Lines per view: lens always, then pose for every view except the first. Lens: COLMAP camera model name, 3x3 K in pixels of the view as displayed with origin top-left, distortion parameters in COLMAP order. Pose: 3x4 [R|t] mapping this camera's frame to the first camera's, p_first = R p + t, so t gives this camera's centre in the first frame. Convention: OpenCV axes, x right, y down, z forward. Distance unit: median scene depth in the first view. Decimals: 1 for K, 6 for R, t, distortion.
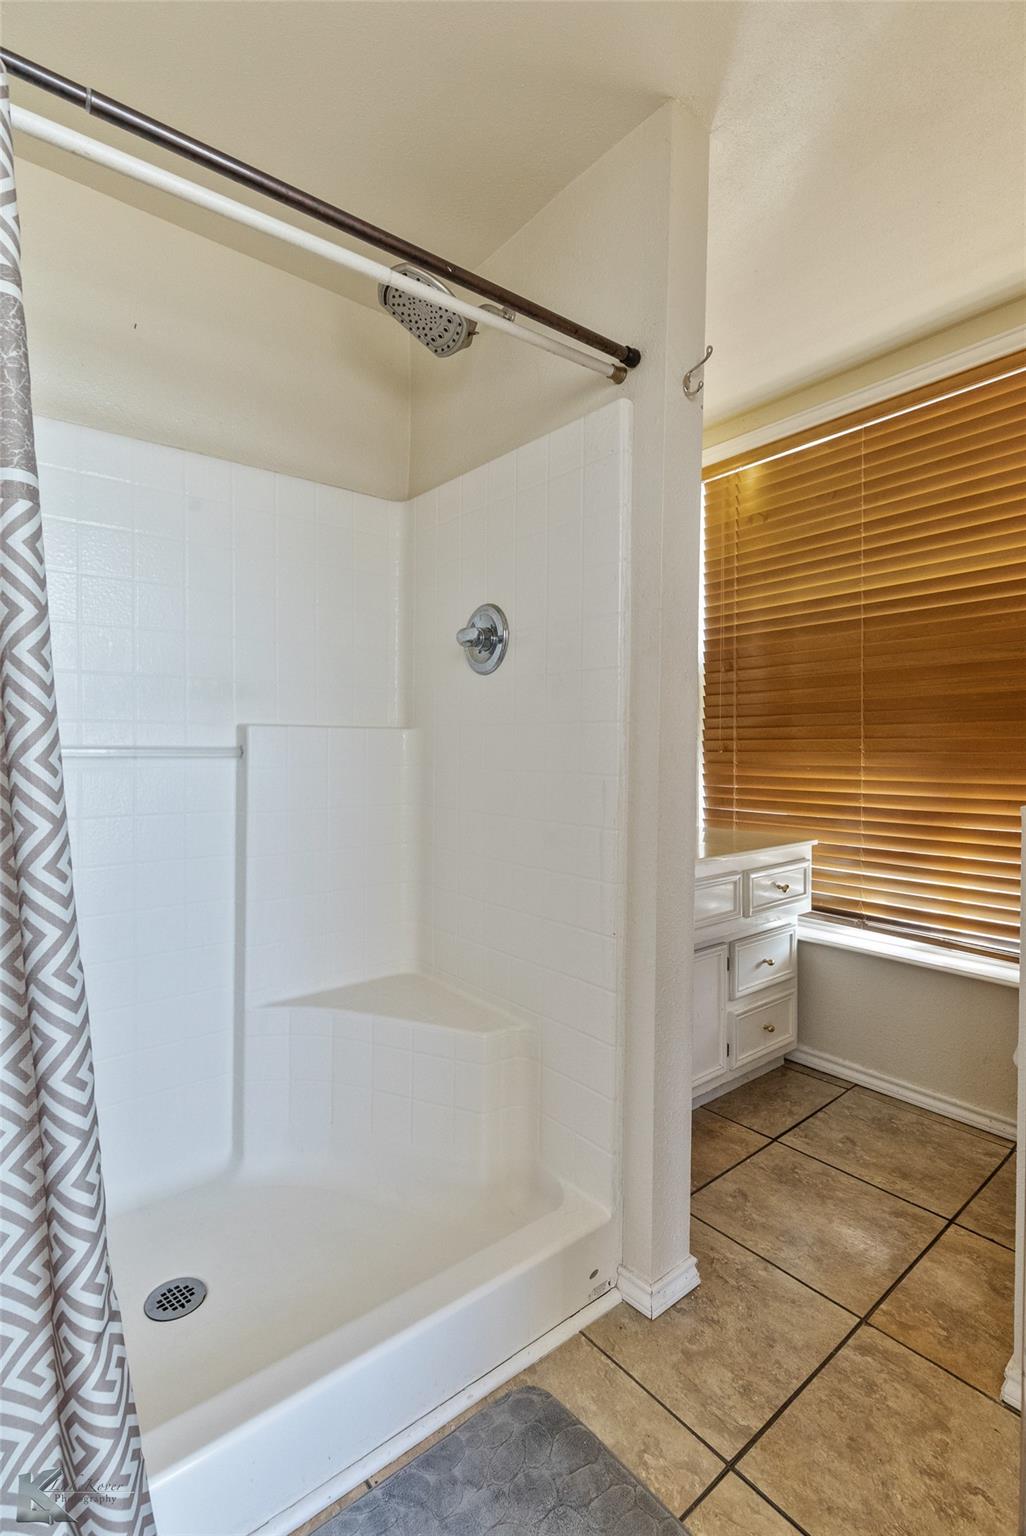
lens RADIAL K [[680.2, 0, 509.7], [0, 680.2, 779.3], [0, 0, 1]] dist [0.007294, -0.001223]
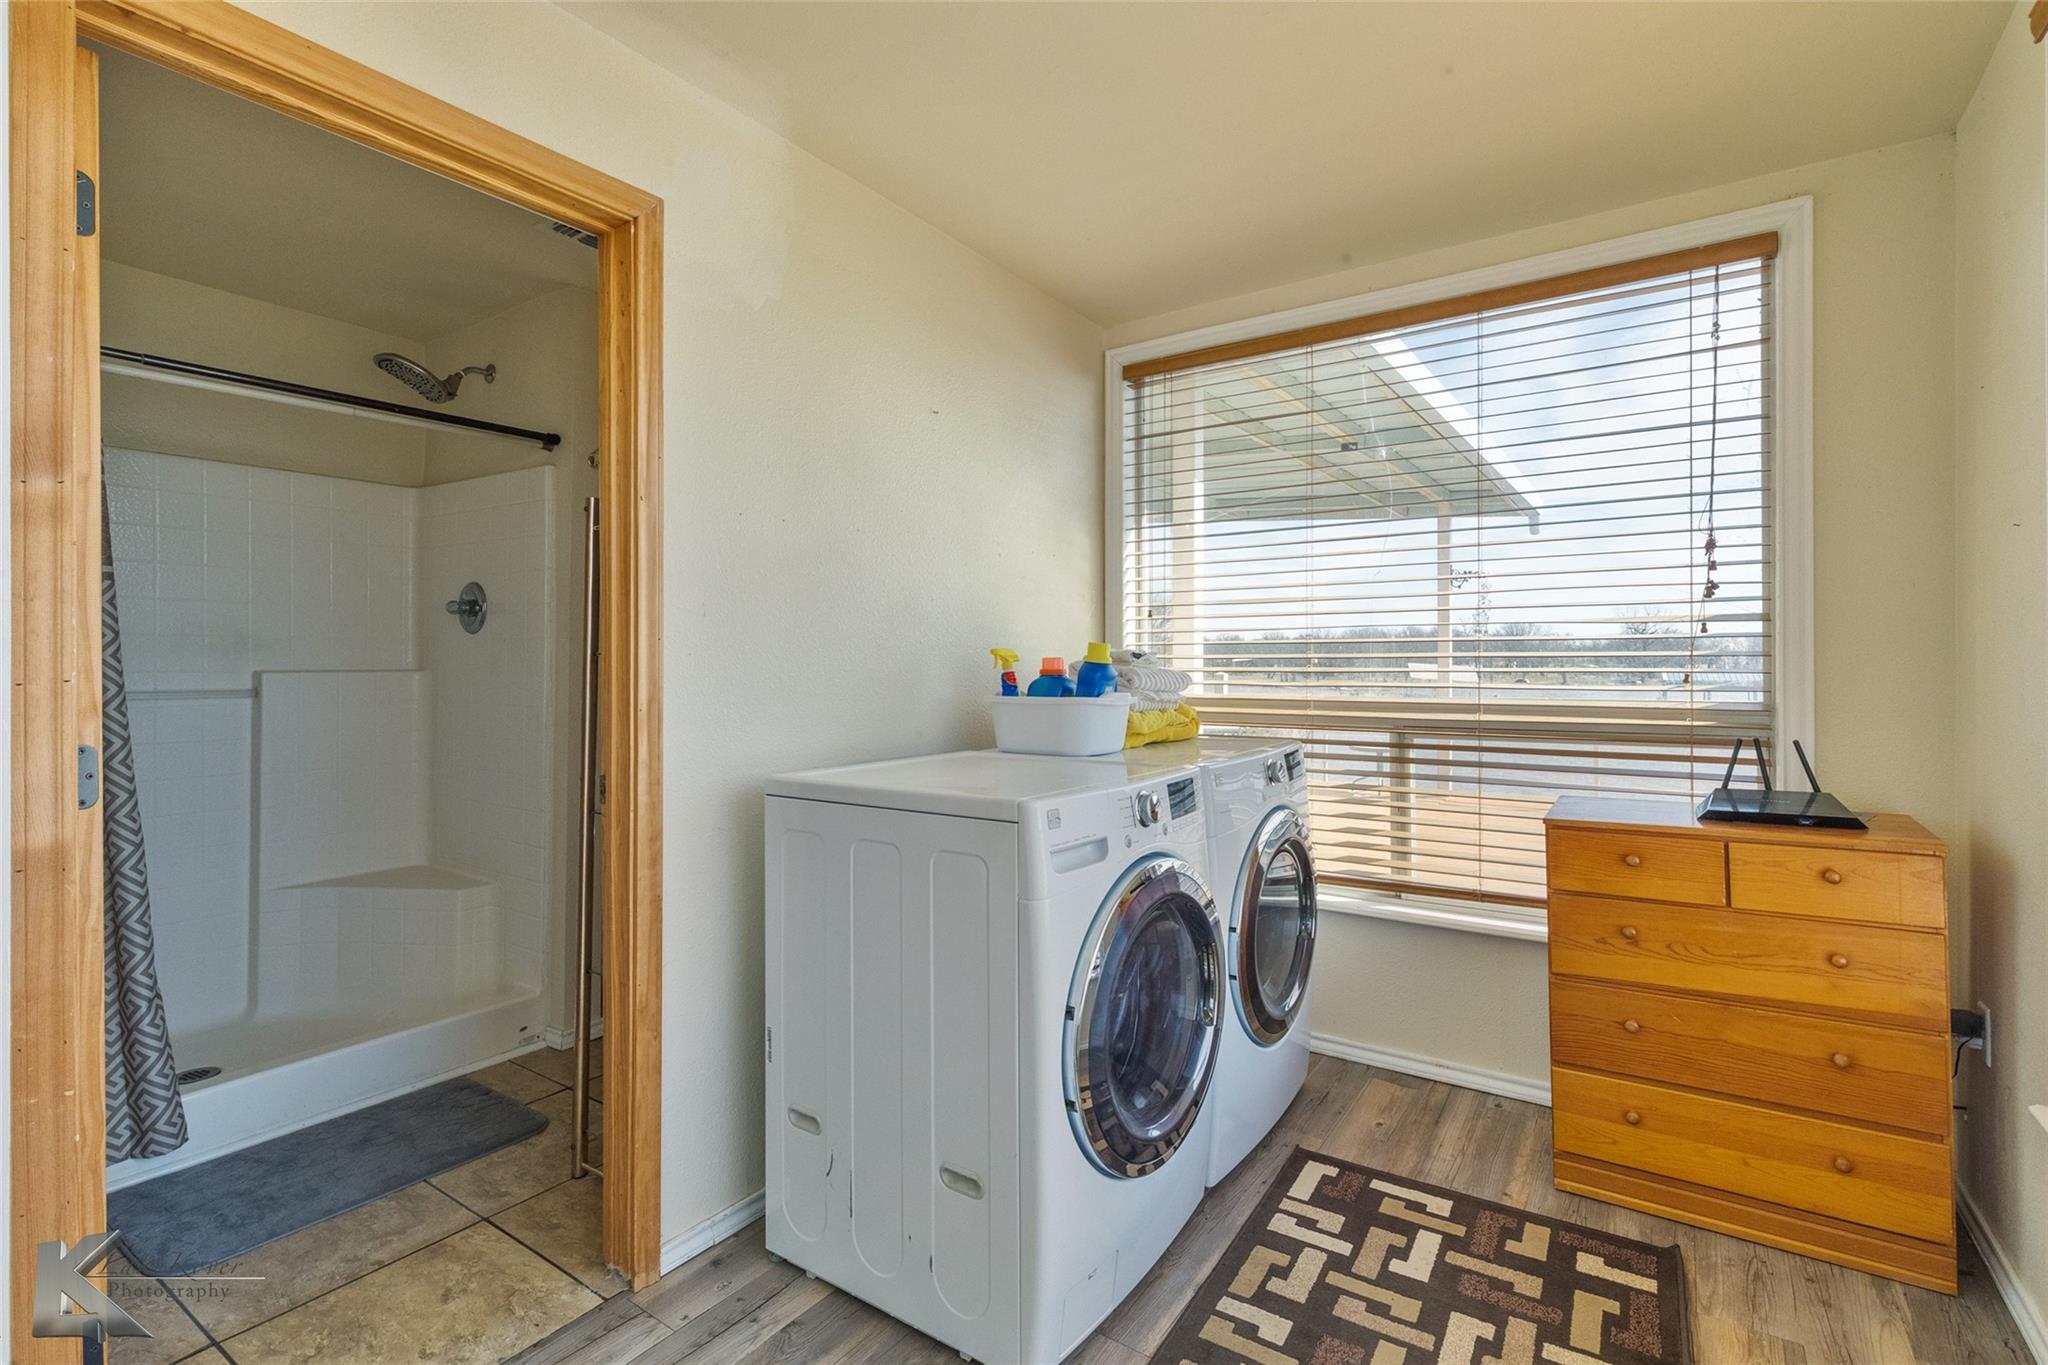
lens RADIAL K [[907.0, 0, 1021.5], [0, 907.0, 679.5], [0, 0, 1]] dist [0.007294, -0.001223]
pose [[0.959267, -0.007224, 0.282407, 0.525522], [0.012129, 0.999804, -0.015625, -0.021004], [-0.282239, 0.018414, 0.959167, -1.100339]]
